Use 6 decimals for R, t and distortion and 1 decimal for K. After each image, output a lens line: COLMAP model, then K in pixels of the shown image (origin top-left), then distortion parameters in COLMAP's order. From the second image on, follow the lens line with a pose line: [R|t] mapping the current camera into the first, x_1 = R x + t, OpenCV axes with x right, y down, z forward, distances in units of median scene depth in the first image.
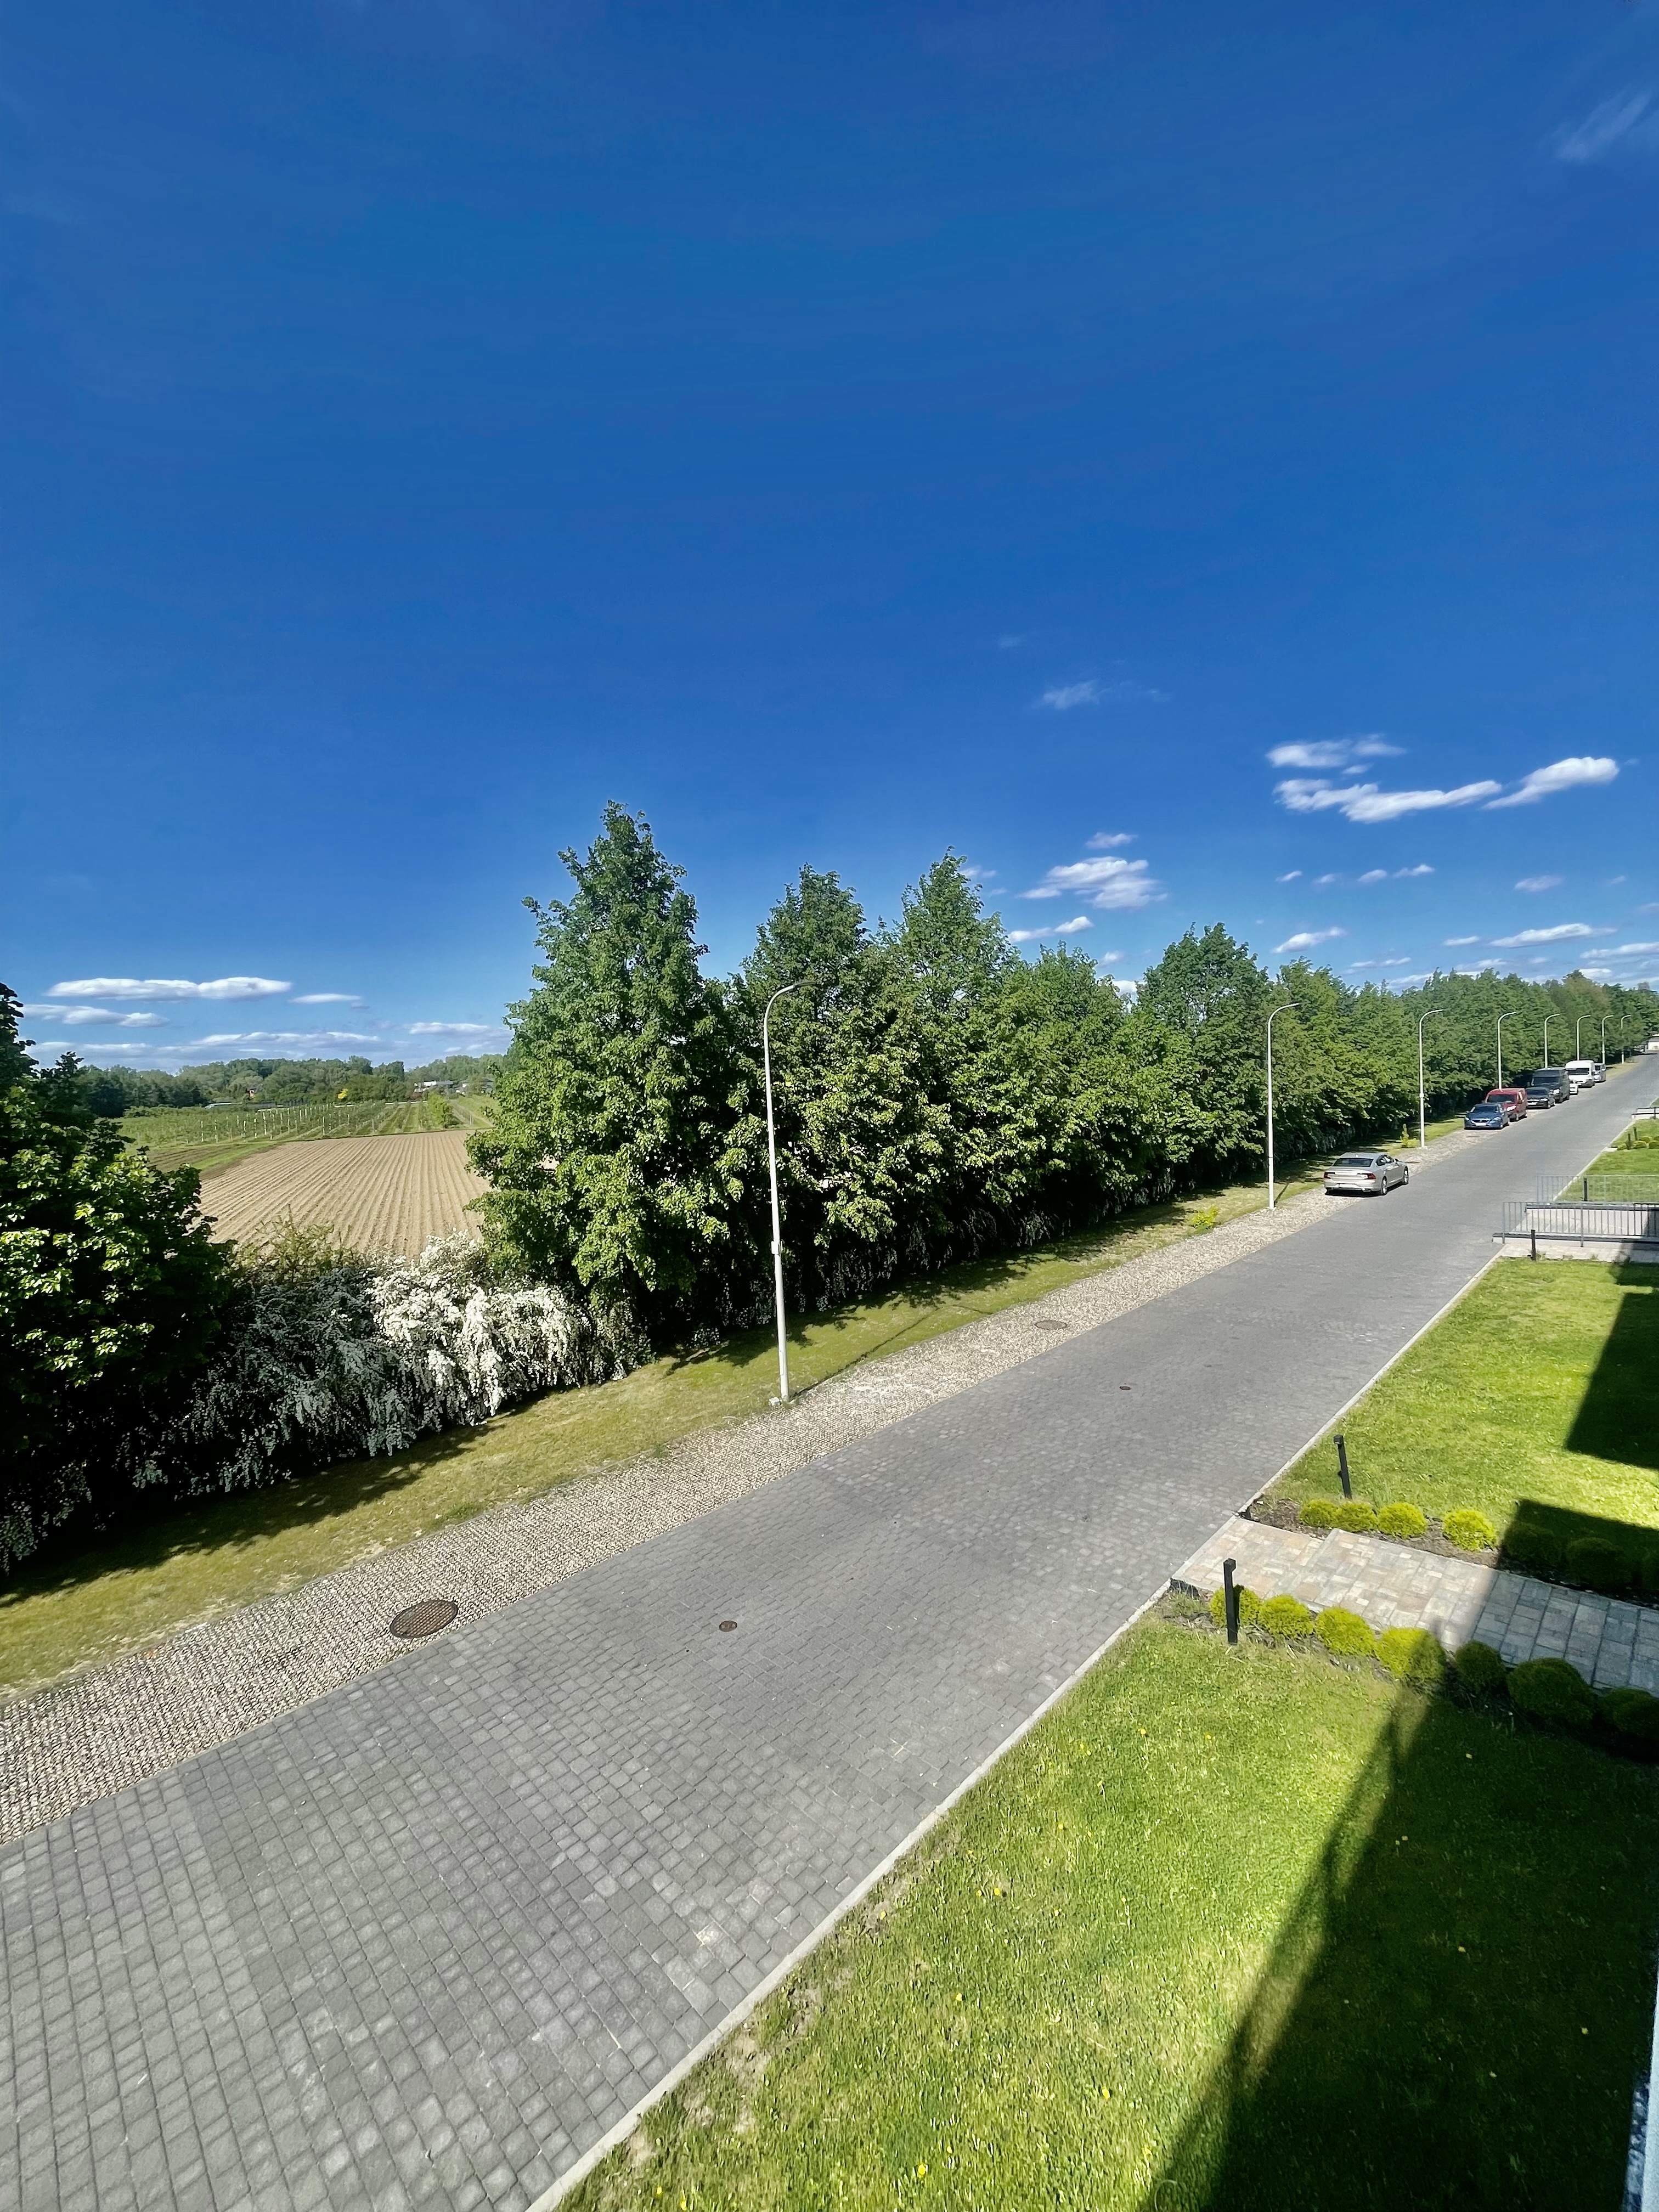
lens RADIAL K [[891.7, 0, 815.5], [0, 891.7, 1093.6], [0, 0, 1]] dist [0.000967, -0.000196]
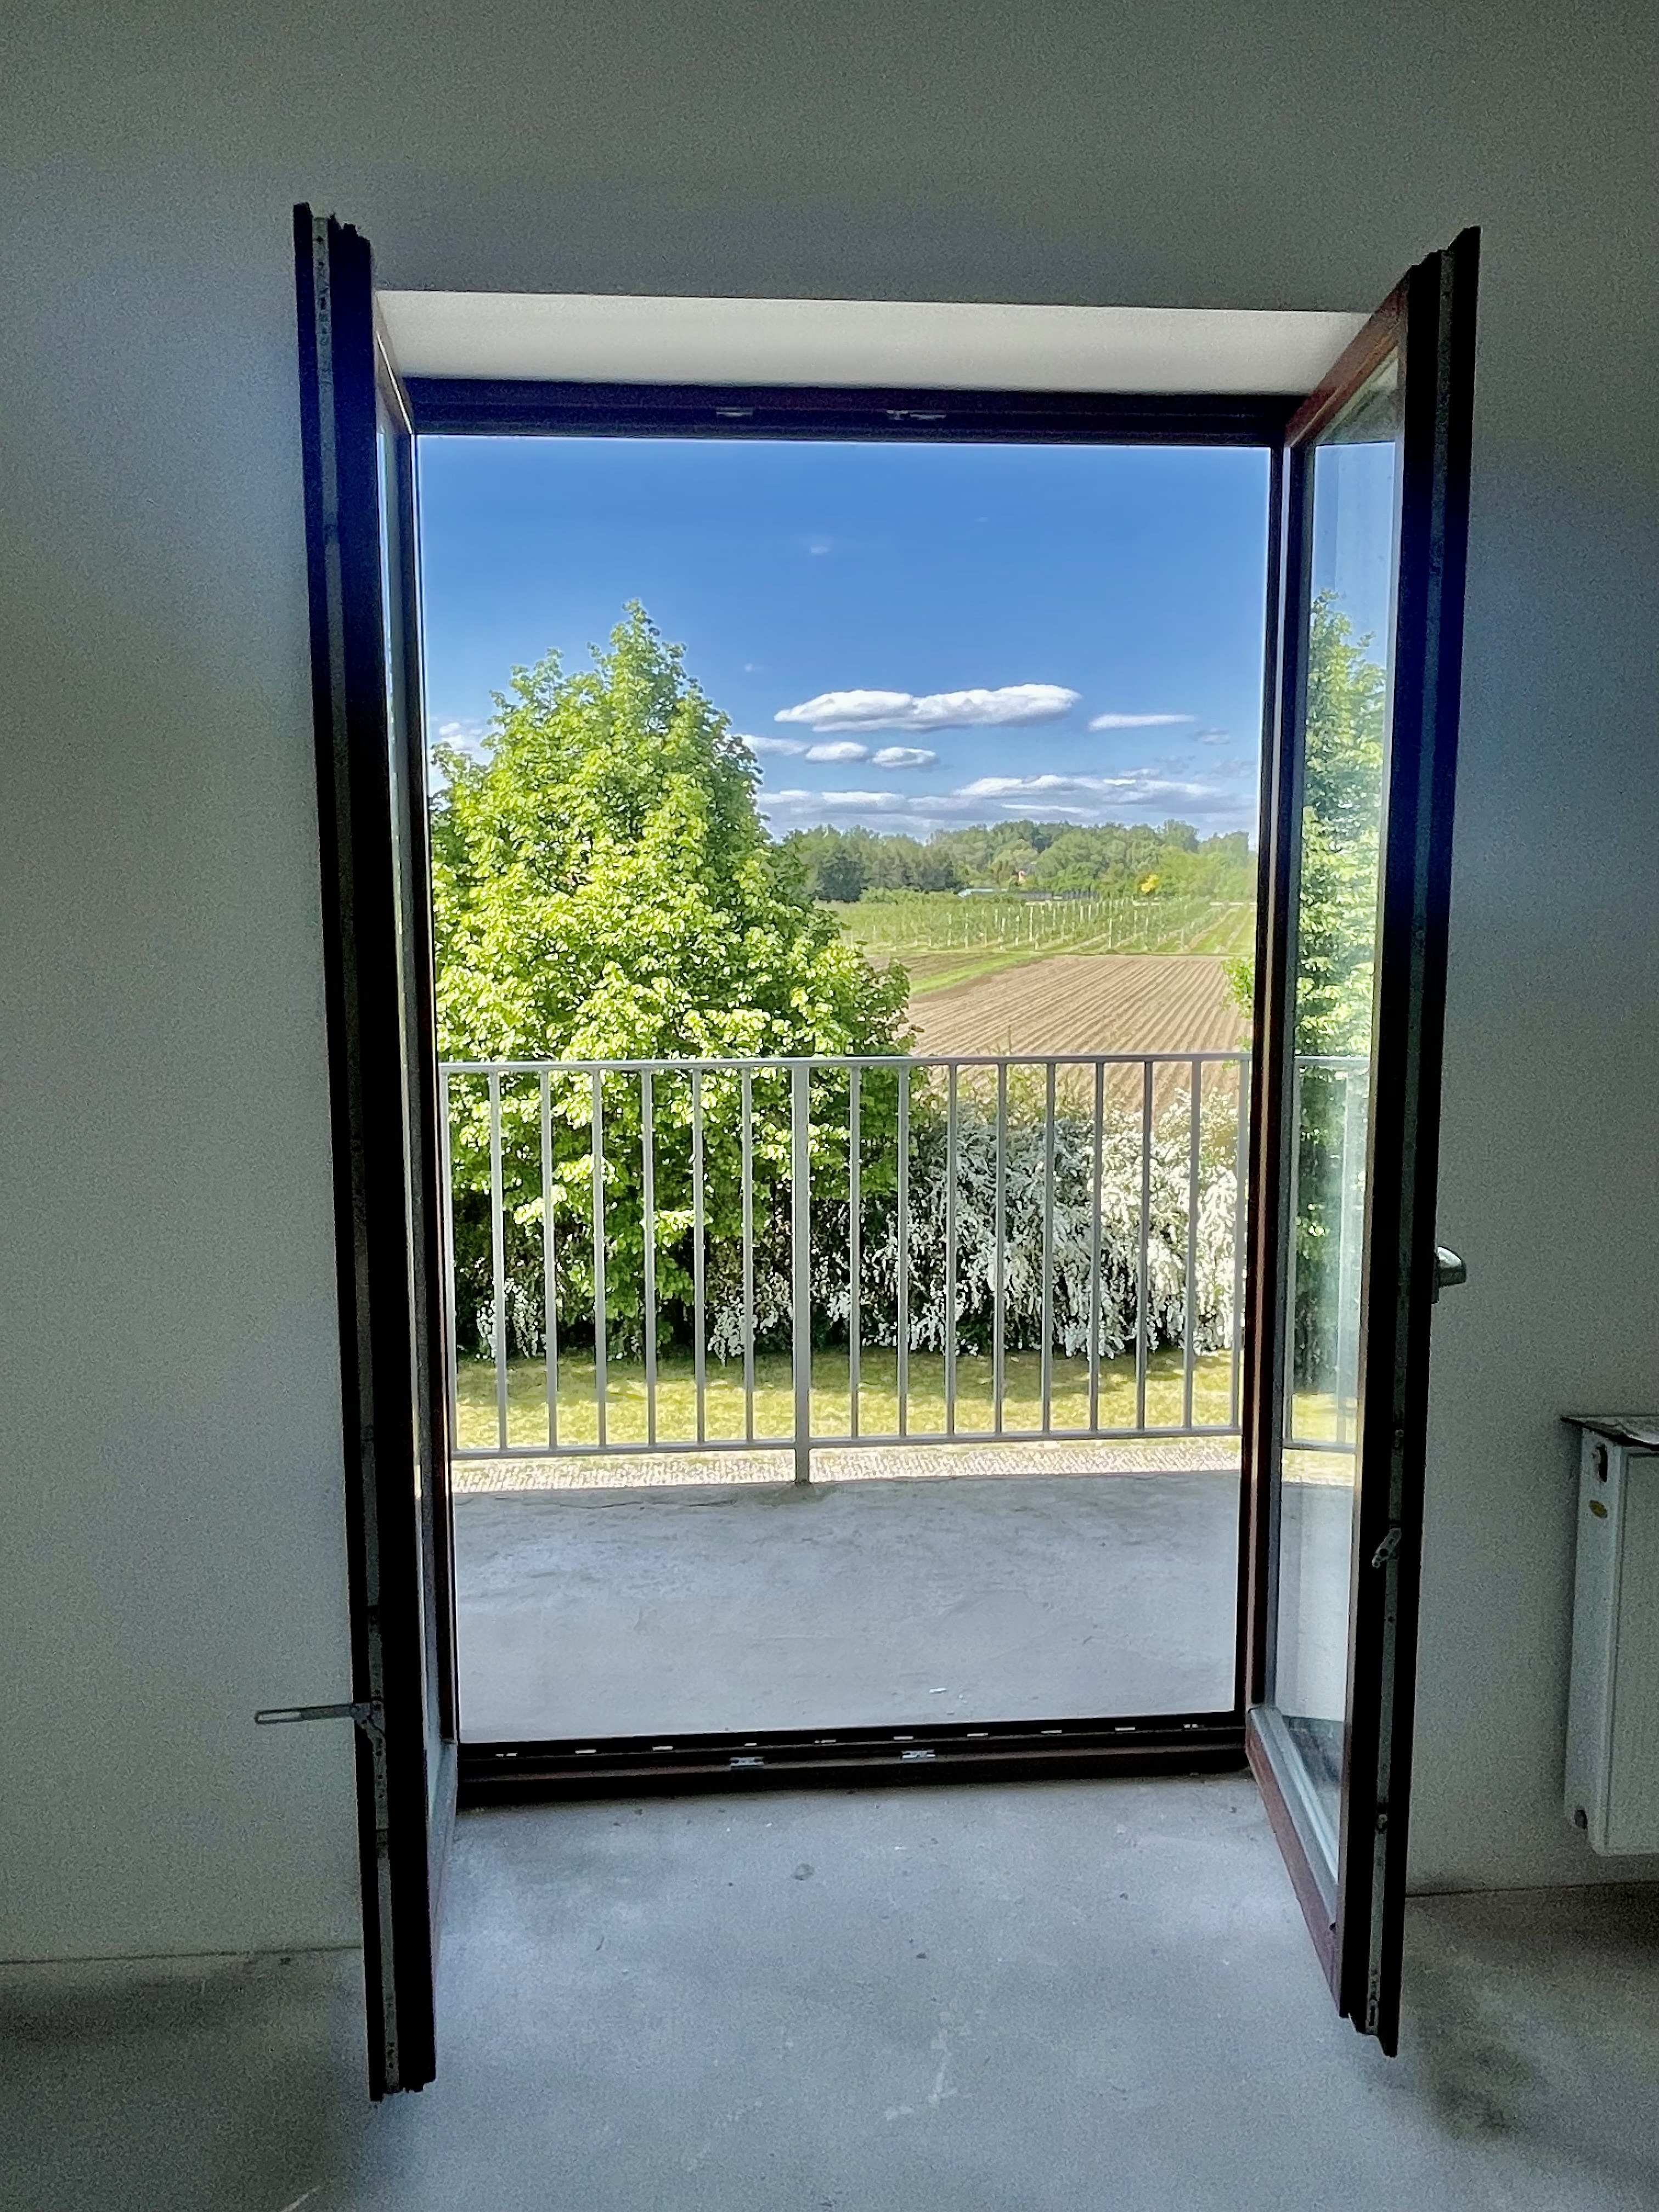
lens RADIAL K [[1648.8, 0, 814.0], [0, 1648.8, 1070.9], [0, 0, 1]] dist [-0.001270, -0.000787]
pose [[0.770188, 0.118614, -0.626691, 0.193904], [-0.051990, 0.990961, 0.123665, -0.004612], [0.635694, -0.062663, 0.769393, -0.220637]]
